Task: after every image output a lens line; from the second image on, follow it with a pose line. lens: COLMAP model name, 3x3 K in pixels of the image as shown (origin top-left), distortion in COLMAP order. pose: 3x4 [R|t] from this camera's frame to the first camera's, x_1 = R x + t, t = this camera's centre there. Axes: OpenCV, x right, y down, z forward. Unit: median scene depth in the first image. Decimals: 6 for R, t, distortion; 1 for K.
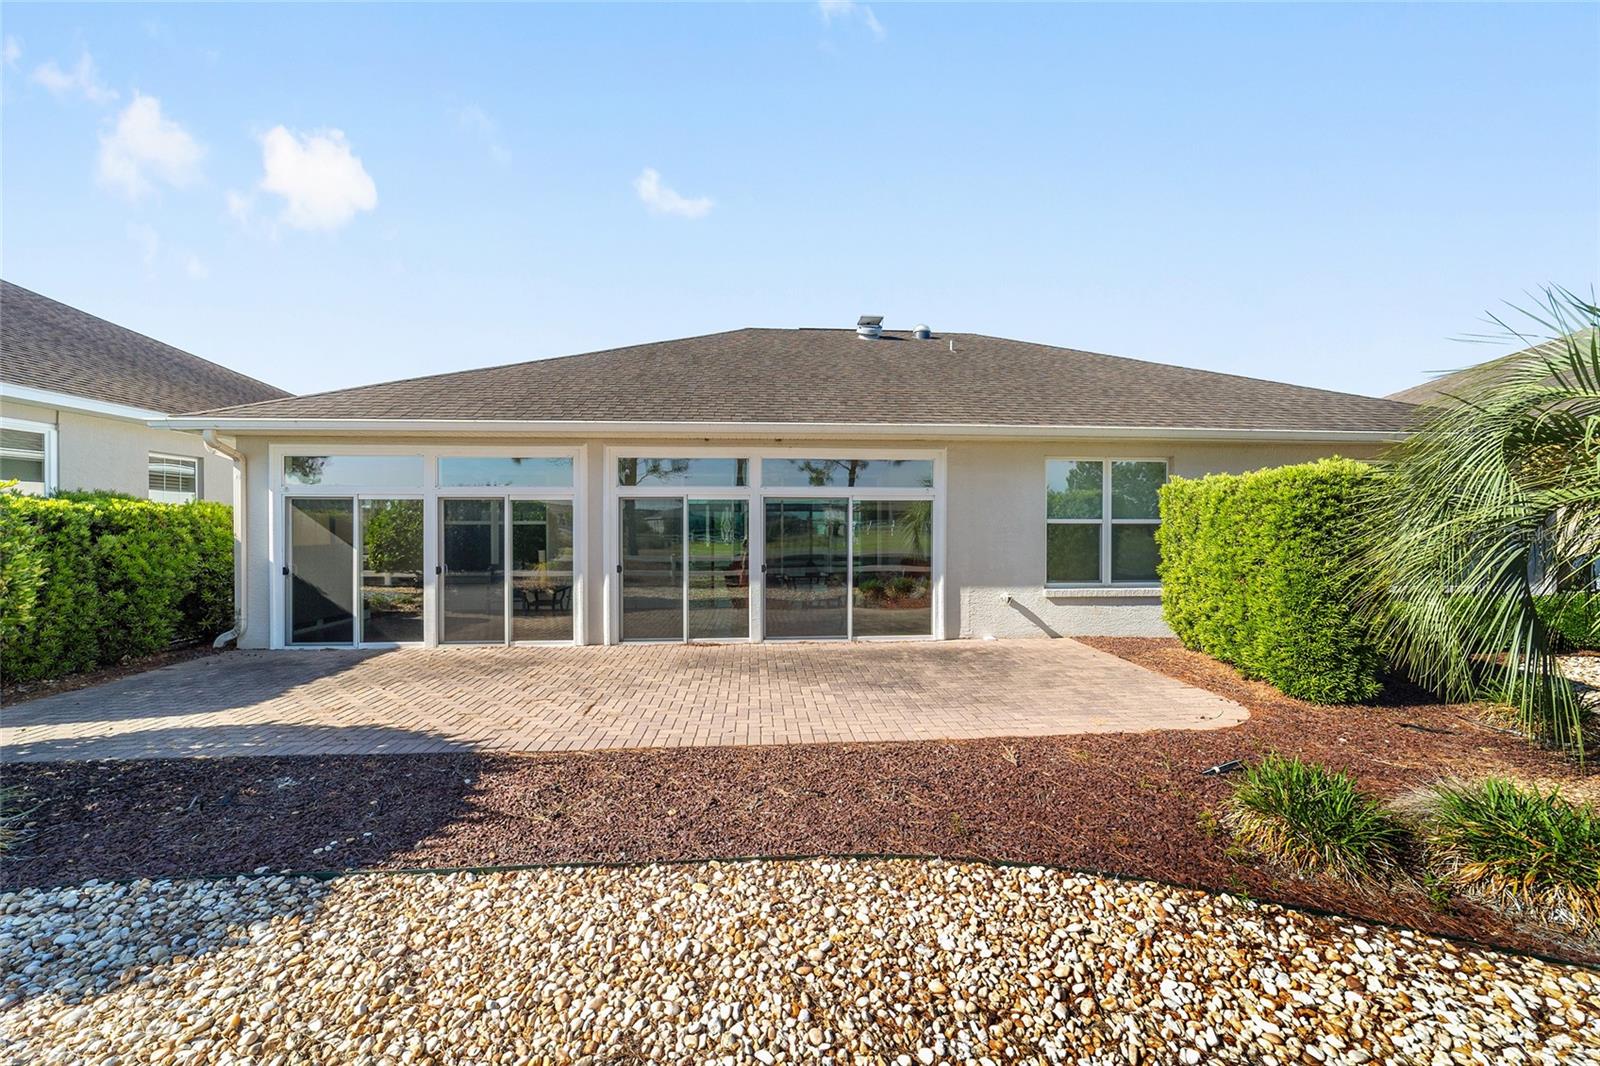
lens RADIAL K [[611.7, 0, 797.5], [0, 611.7, 528.7], [0, 0, 1]] dist [-0.018636, 0.008883]
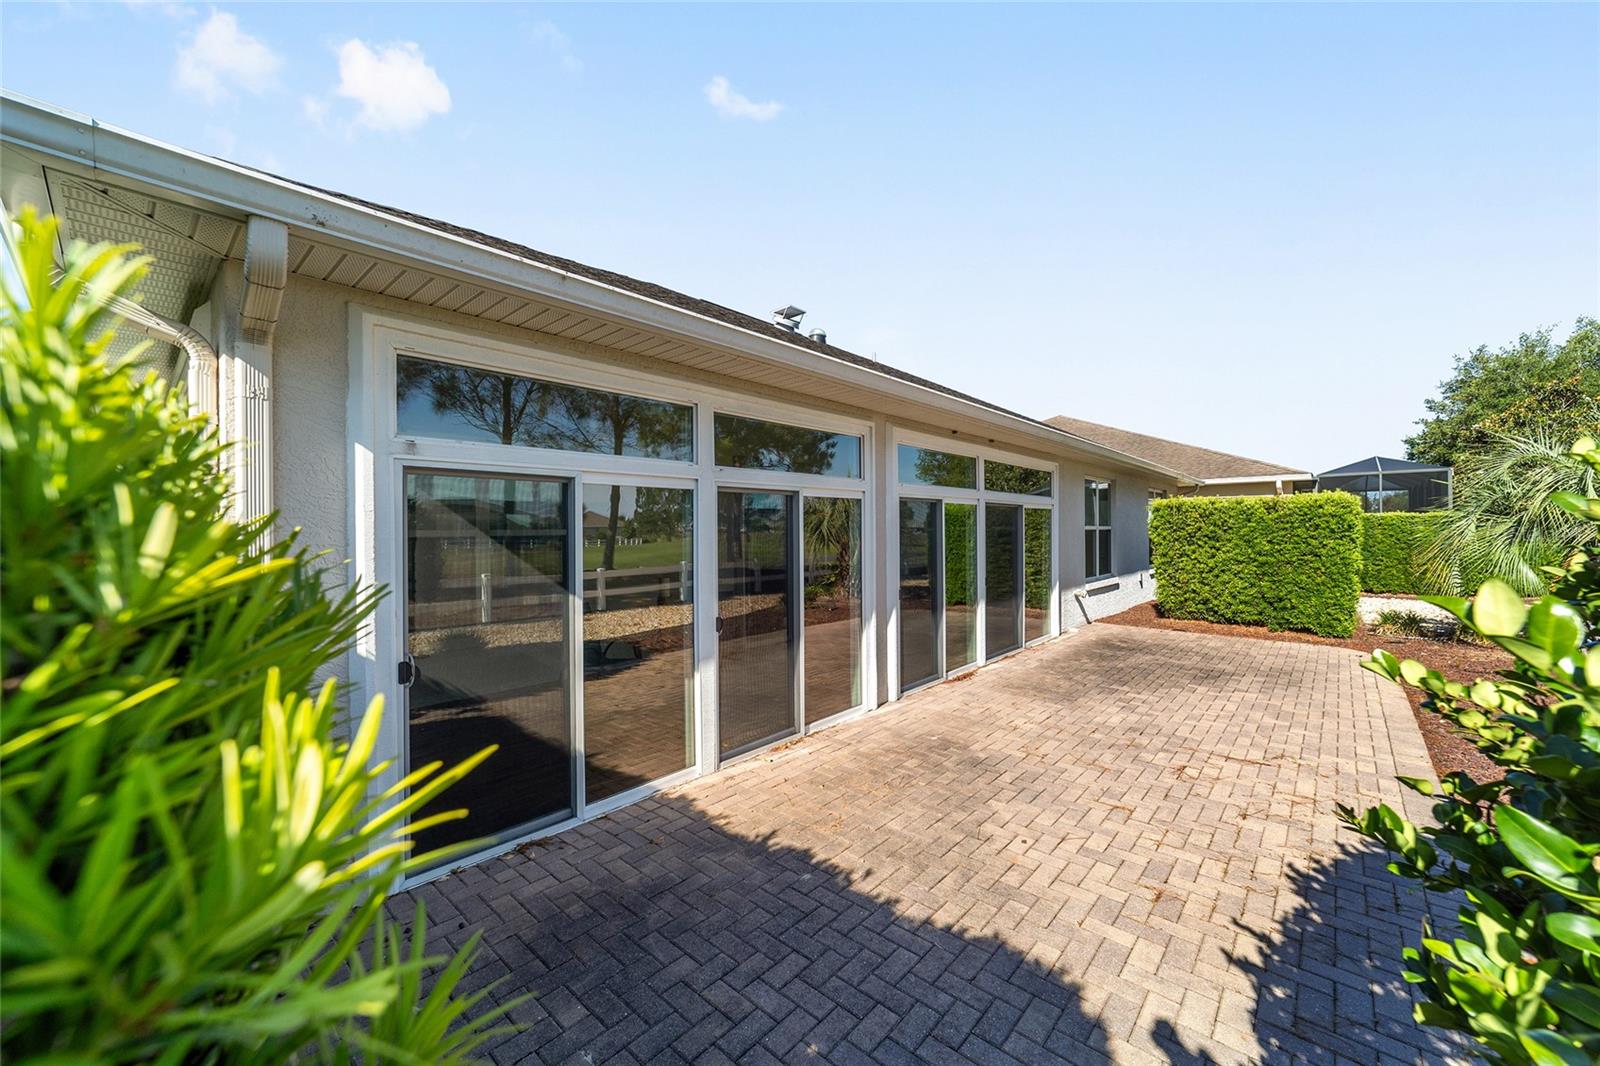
lens RADIAL K [[611.7, 0, 797.5], [0, 611.7, 528.7], [0, 0, 1]] dist [-0.018636, 0.008883]
pose [[0.735768, -0.001578, 0.677232, -0.884973], [0.011879, 0.999874, -0.010576, -0.007245], [-0.677130, 0.015827, 0.735693, 0.544851]]
